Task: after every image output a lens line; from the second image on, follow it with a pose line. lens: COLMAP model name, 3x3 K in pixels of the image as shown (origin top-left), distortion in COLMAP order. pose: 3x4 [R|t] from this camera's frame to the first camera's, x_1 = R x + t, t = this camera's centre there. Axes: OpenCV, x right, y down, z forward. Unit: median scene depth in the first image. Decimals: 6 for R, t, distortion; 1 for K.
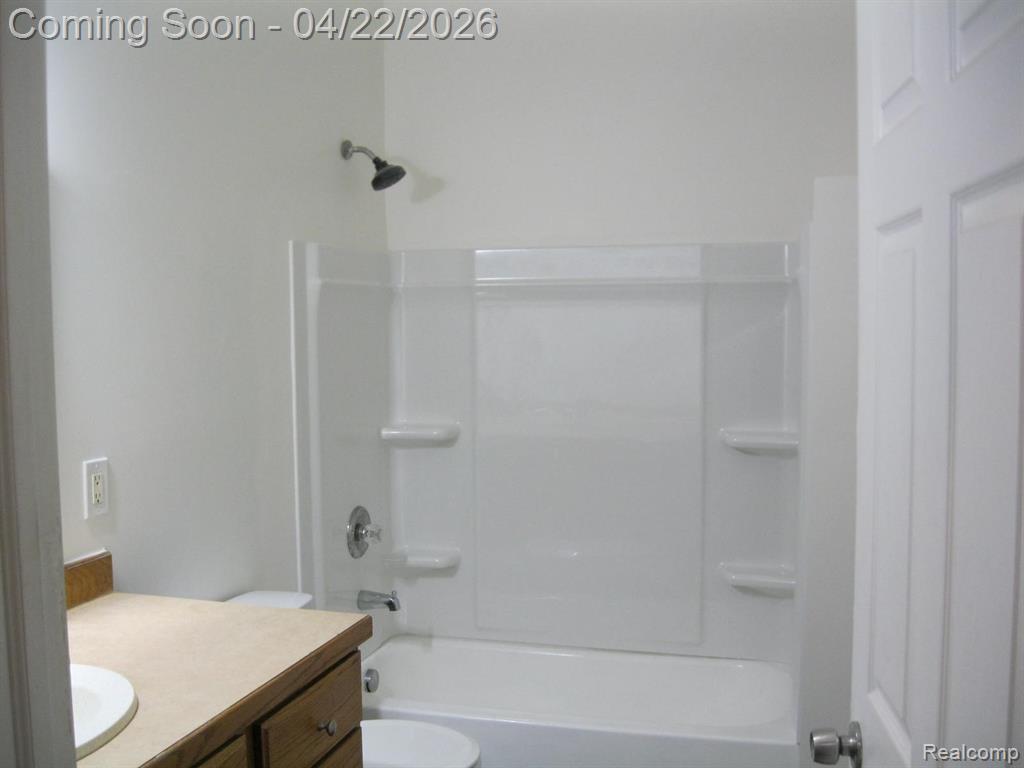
lens RADIAL K [[1054.7, 0, 511.5], [0, 1054.7, 384.3], [0, 0, 1]] dist [-0.103755, 0.000000]
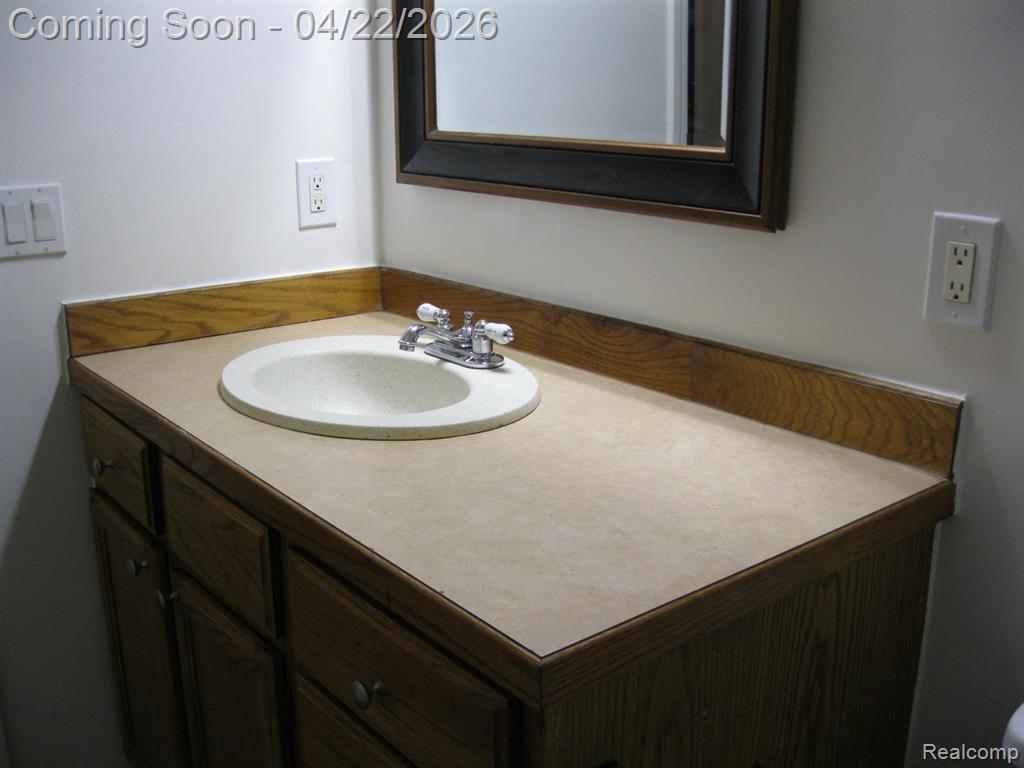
lens RADIAL K [[1054.7, 0, 510.8], [0, 1054.7, 385.6], [0, 0, 1]] dist [-0.103755, 0.000000]
pose [[-0.595309, 0.222799, -0.771990, 0.137873], [-0.040062, 0.951362, 0.305459, 0.007039], [0.802498, 0.212770, -0.557428, 1.124852]]
